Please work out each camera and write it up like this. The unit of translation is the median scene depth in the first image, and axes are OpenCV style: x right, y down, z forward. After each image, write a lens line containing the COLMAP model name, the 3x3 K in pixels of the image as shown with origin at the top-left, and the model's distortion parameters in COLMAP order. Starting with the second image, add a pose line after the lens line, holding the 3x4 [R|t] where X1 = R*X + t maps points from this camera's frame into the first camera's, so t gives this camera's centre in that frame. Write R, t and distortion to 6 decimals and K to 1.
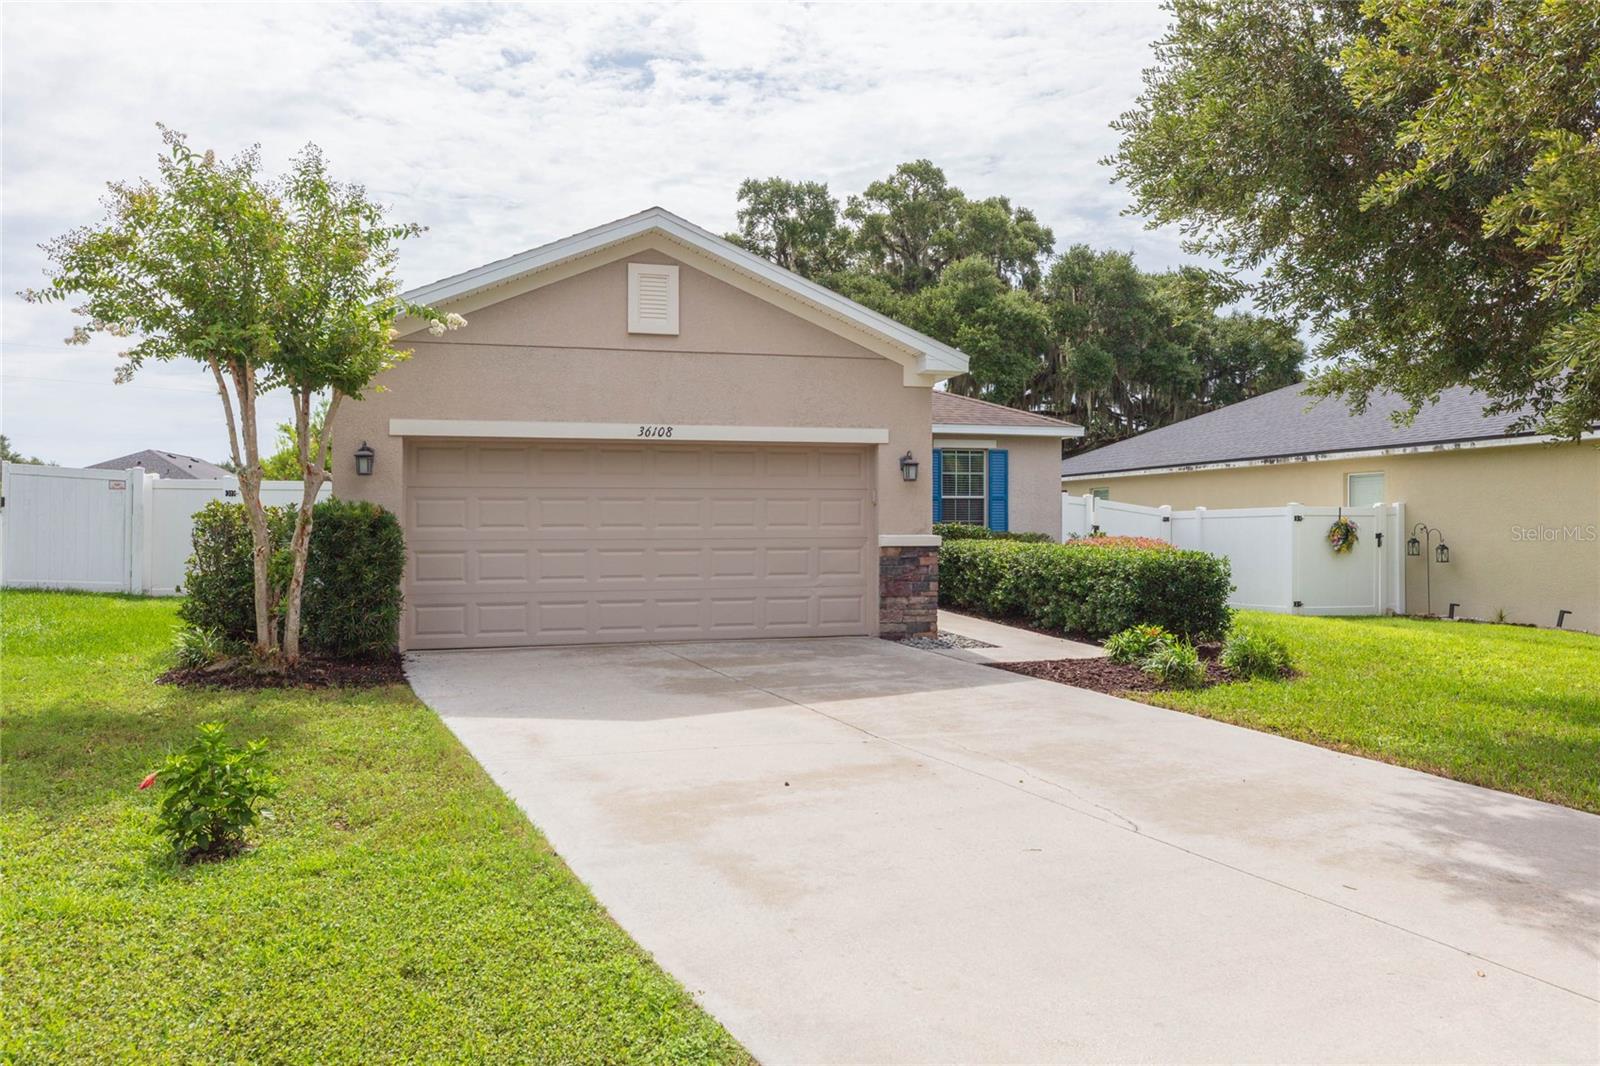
lens RADIAL K [[1105.9, 0, 800.0], [0, 1105.9, 533.0], [0, 0, 1]] dist [0.003028, 0.000098]
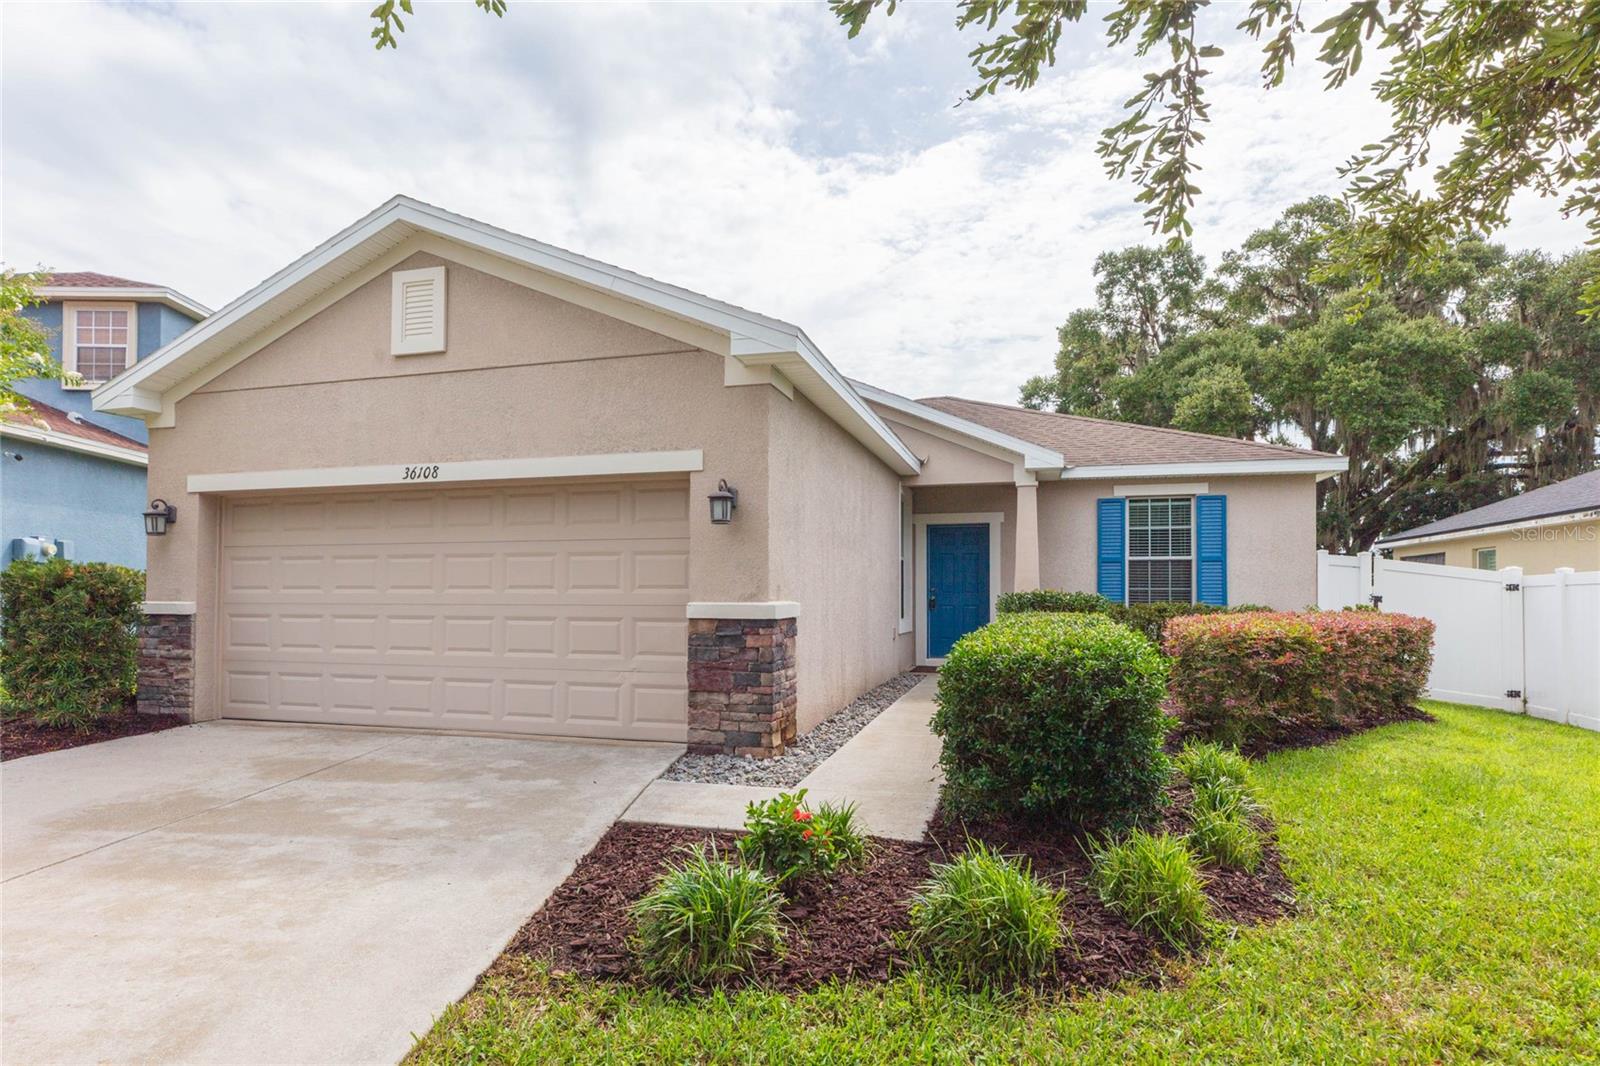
lens RADIAL K [[876.7, 0, 799.9], [0, 876.7, 588.5], [0, 0, 1]] dist [-0.005213, -0.001306]
pose [[0.850314, -0.000121, -0.526275, 0.420683], [-0.009432, 0.999836, -0.015471, 0.001196], [0.526191, 0.018119, 0.850174, 0.563210]]
